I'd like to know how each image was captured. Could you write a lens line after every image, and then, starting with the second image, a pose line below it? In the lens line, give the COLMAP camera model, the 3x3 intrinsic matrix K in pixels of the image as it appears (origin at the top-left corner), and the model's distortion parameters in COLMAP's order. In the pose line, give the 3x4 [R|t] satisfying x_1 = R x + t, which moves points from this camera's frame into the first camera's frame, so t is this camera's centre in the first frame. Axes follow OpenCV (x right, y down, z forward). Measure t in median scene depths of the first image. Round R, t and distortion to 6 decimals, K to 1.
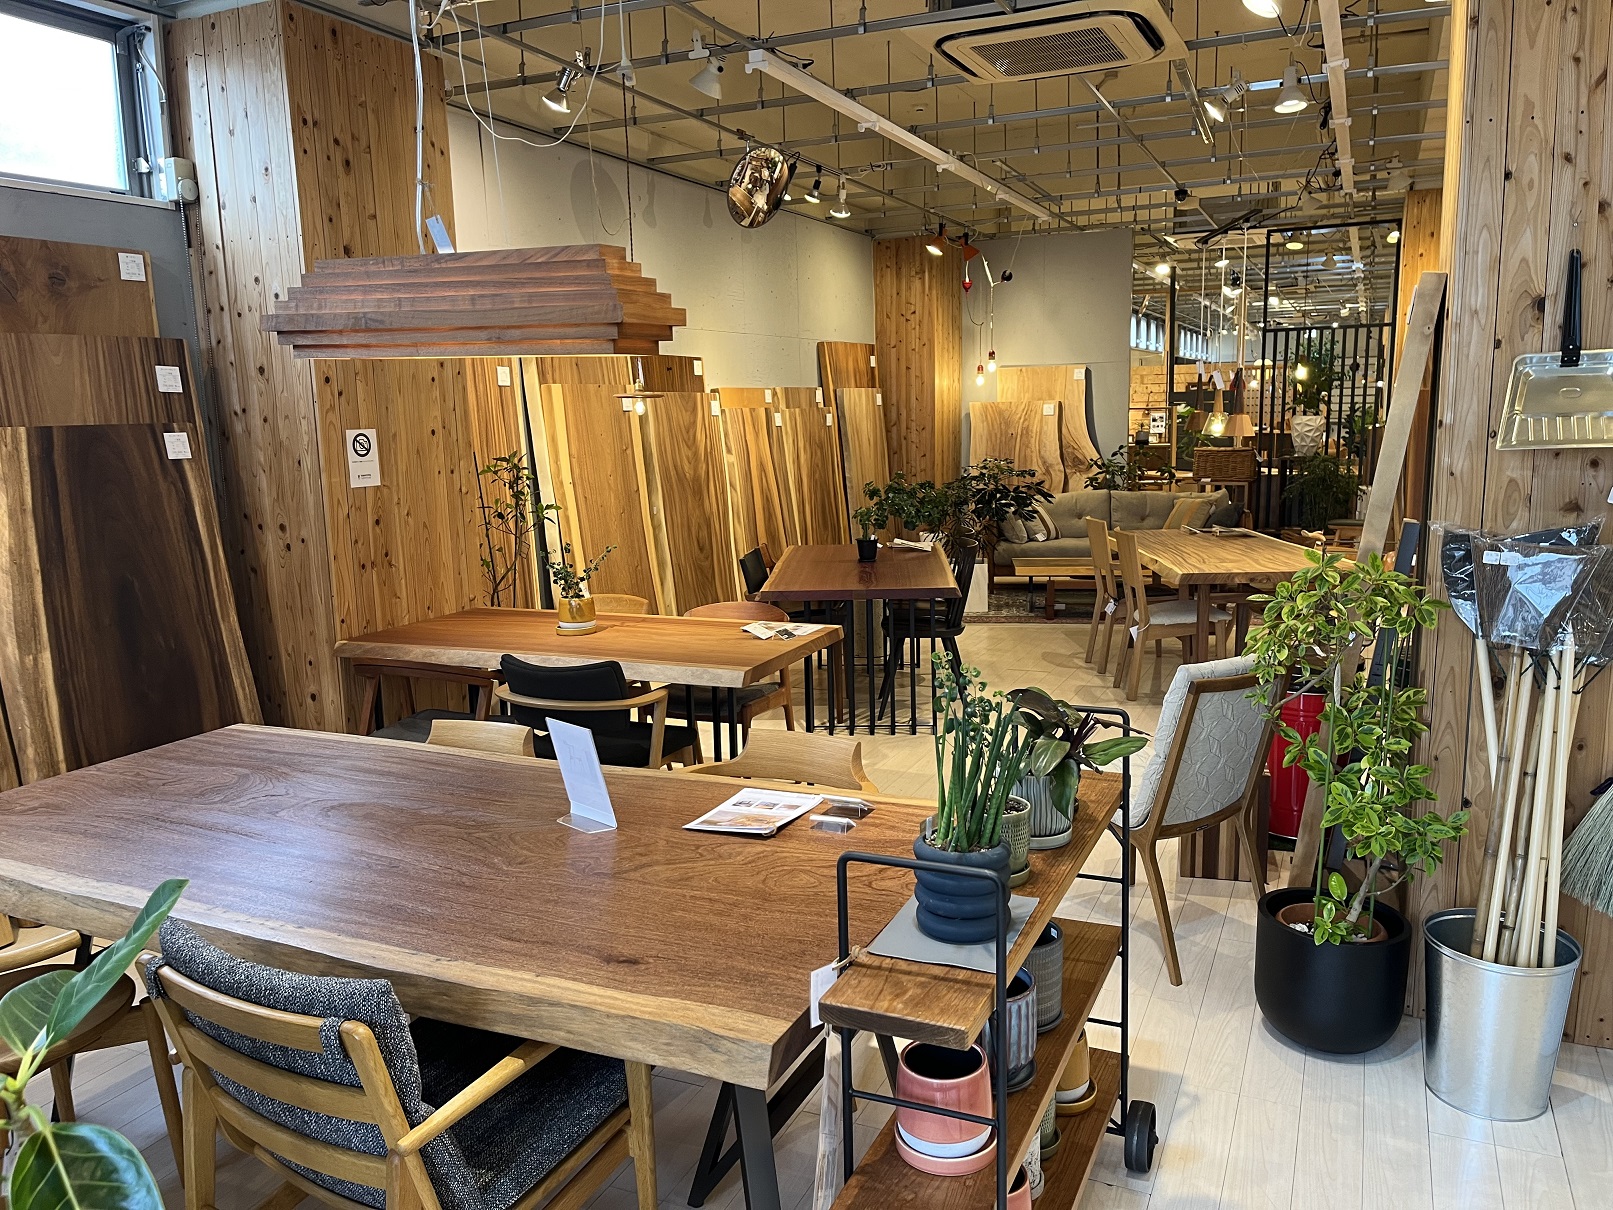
lens RADIAL K [[1206.8, 0, 806.5], [0, 1206.8, 605.0], [0, 0, 1]] dist [0.058675, -0.078321]
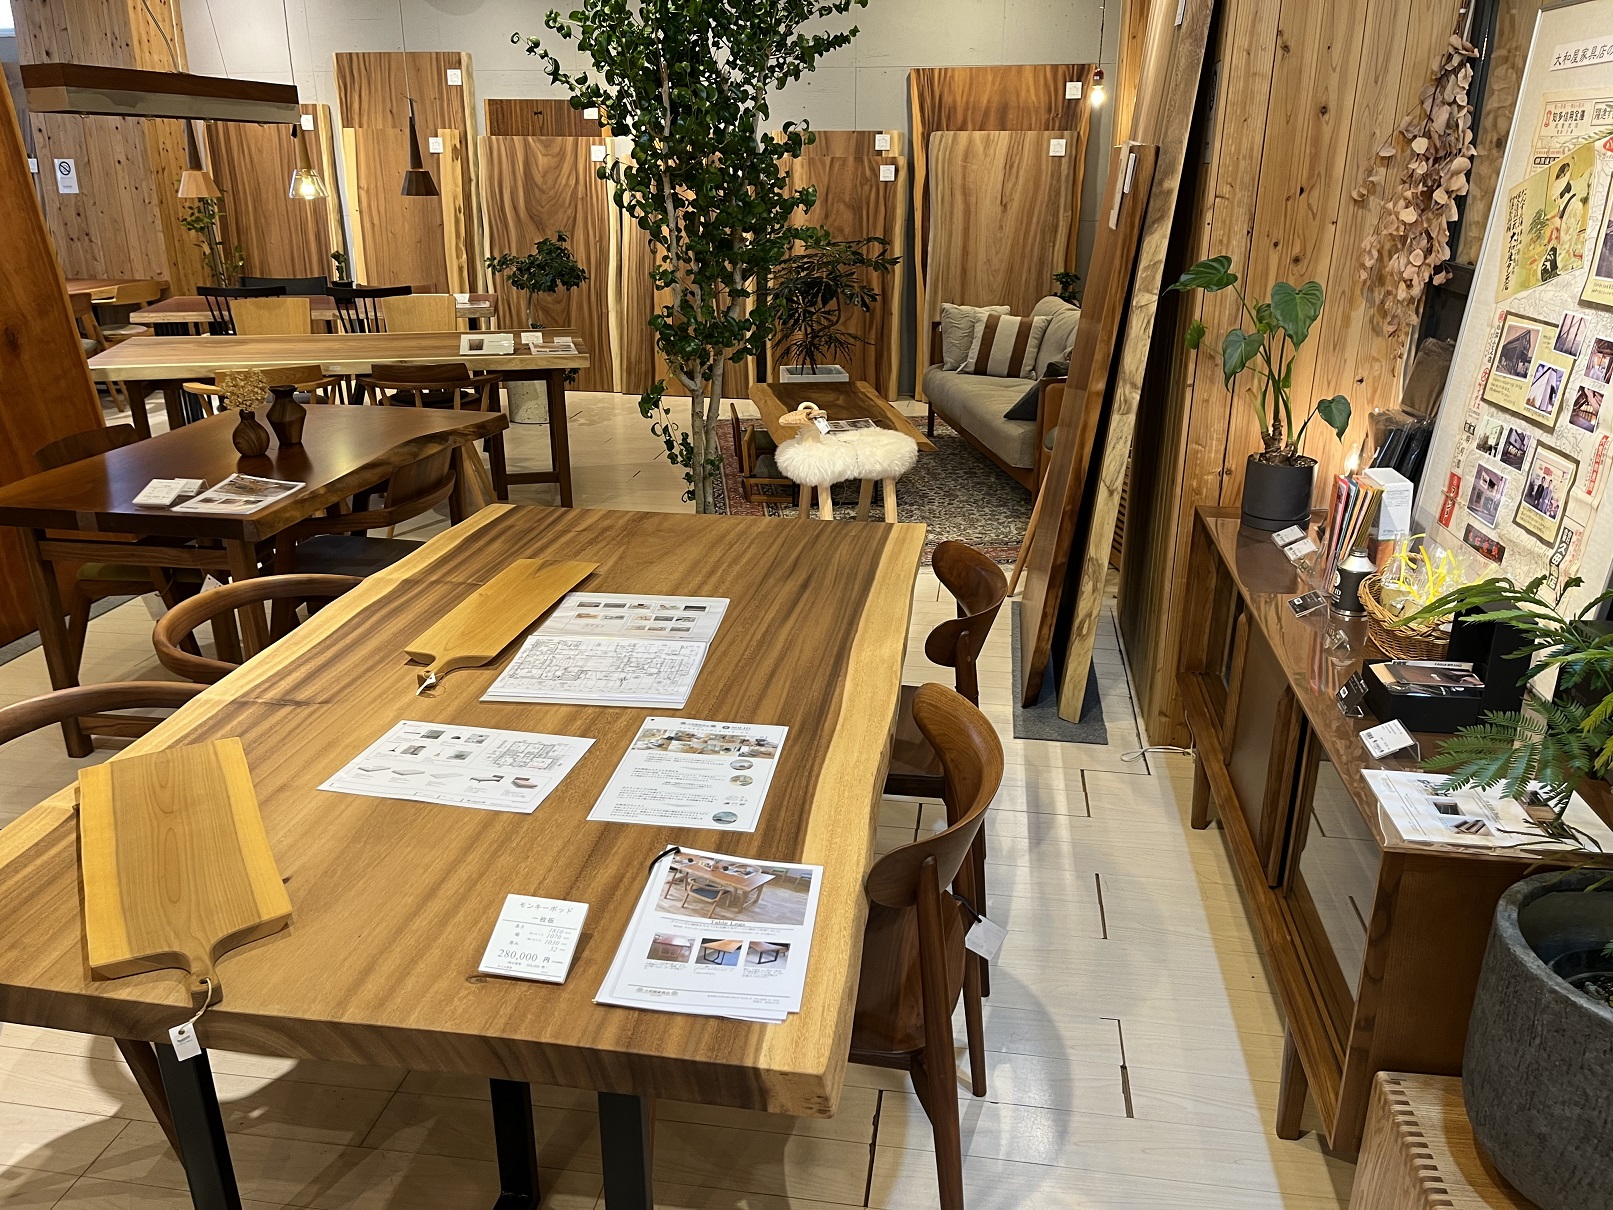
lens RADIAL K [[1205.4, 0, 813.6], [0, 1205.4, 605.9], [0, 0, 1]] dist [0.055872, -0.084147]
pose [[0.279252, 0.351294, -0.893650, 1.676798], [-0.168386, 0.934169, 0.314603, -0.266791], [0.945338, 0.062624, 0.320022, 1.458223]]
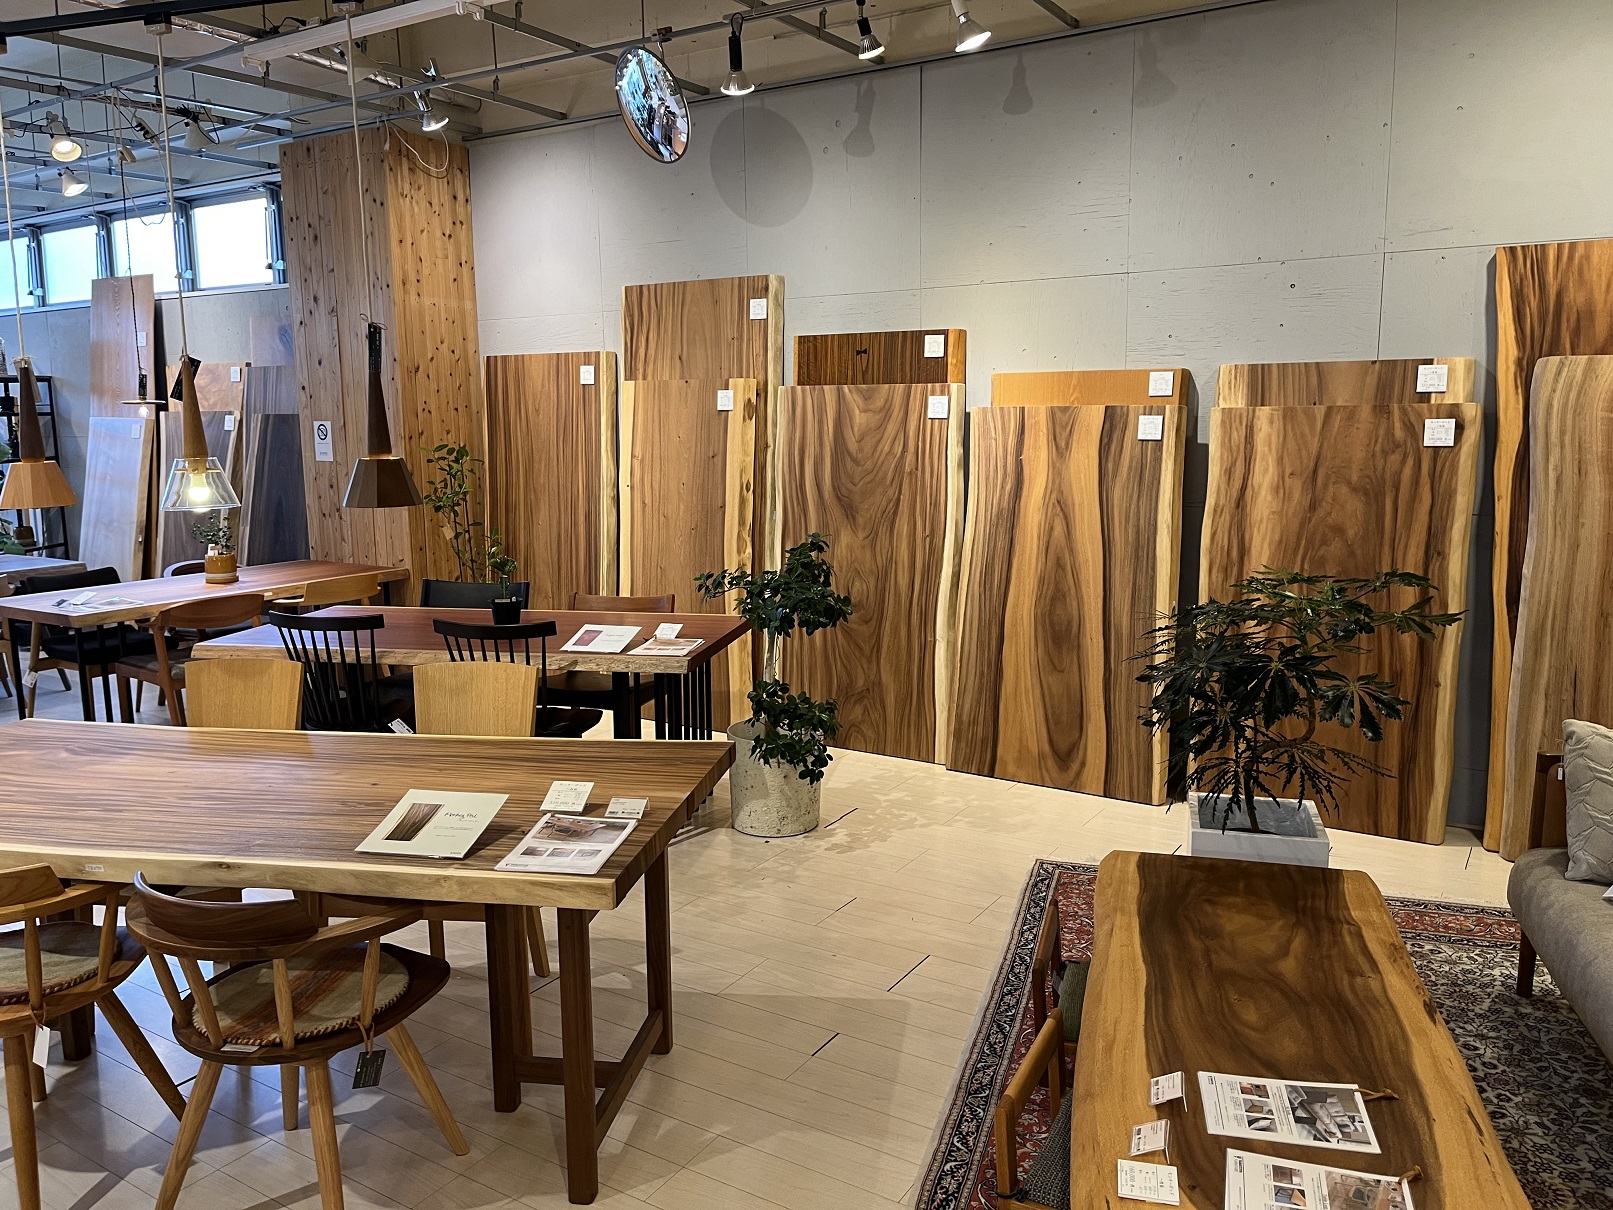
lens RADIAL K [[1215.8, 0, 806.5], [0, 1215.8, 605.0], [0, 0, 1]] dist [0.060734, -0.079339]
pose [[-0.132171, 0.181607, -0.974448, 0.993095], [-0.149435, 0.968186, 0.200709, -0.302965], [0.979898, 0.172145, -0.100827, 1.699451]]
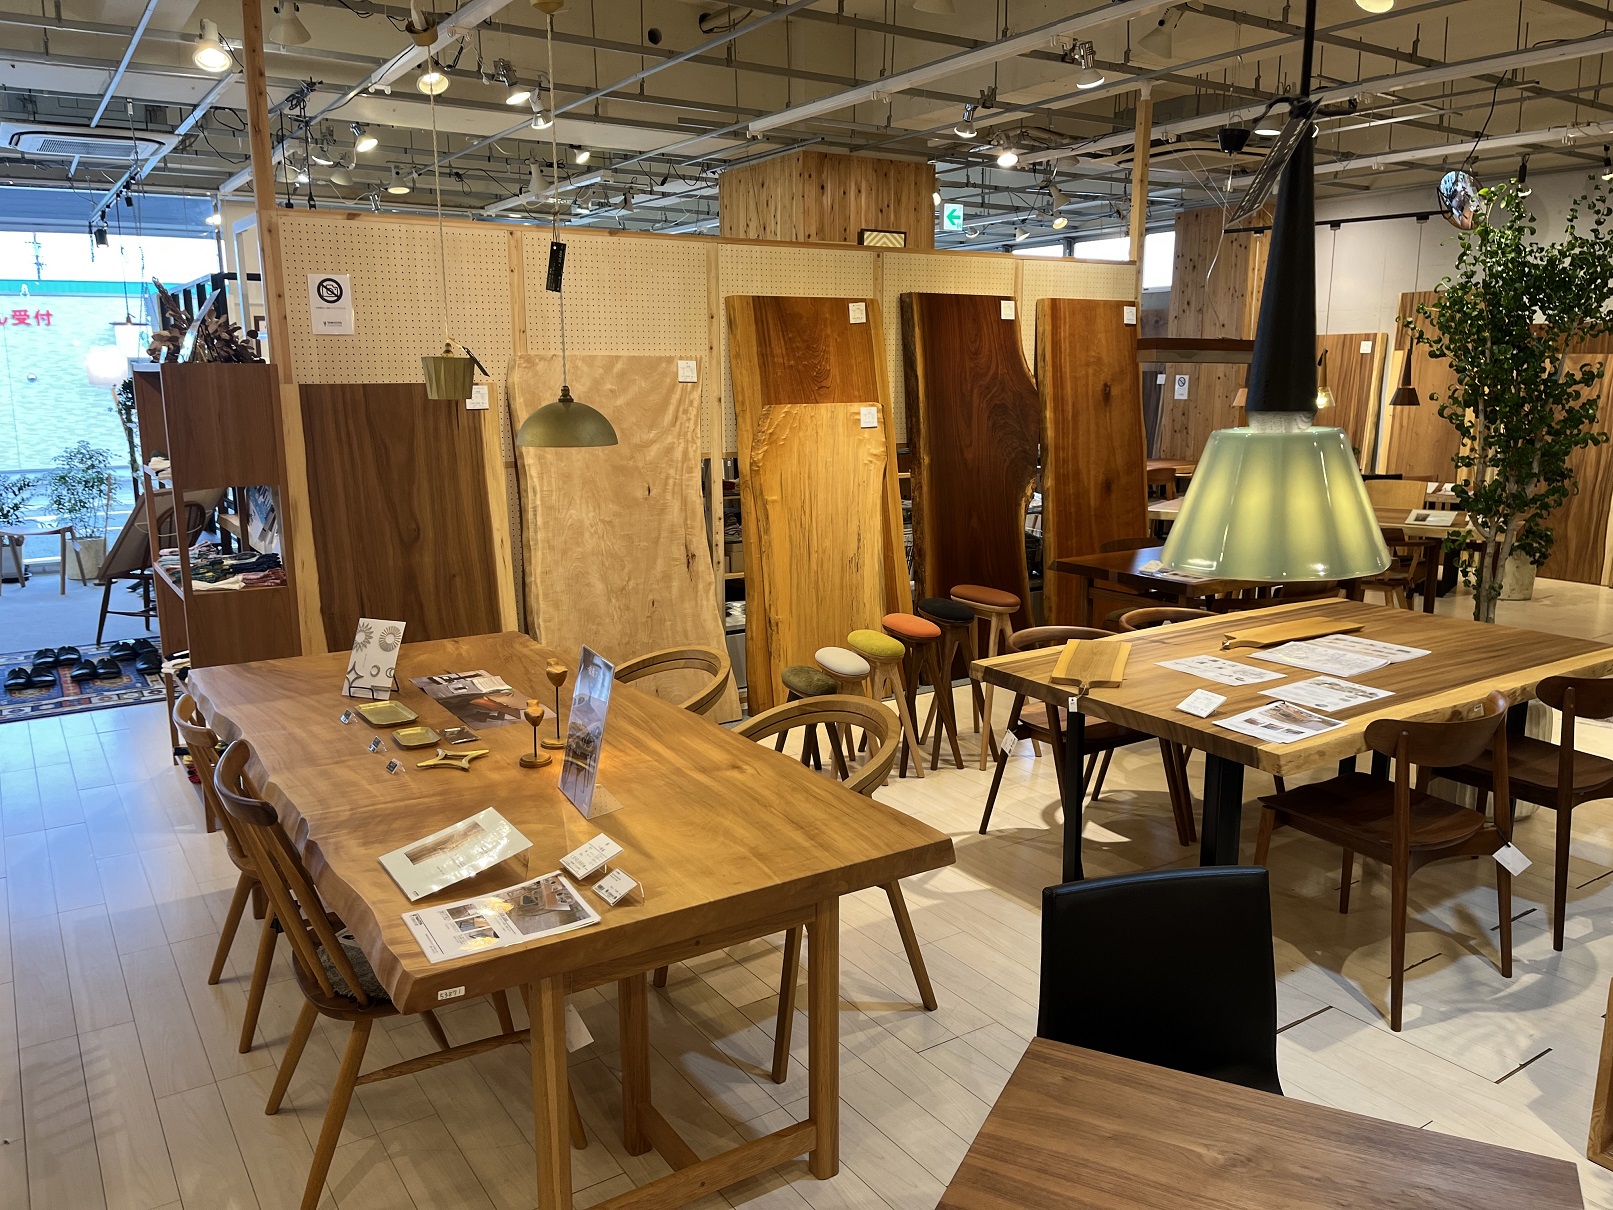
lens RADIAL K [[1206.8, 0, 806.5], [0, 1206.8, 605.0], [0, 0, 1]] dist [0.058675, -0.078321]
pose [[-0.530899, 0.186788, -0.826593, 2.095948], [-0.123946, 0.947801, 0.293785, -0.322167], [0.838322, 0.258423, -0.480035, 1.612876]]
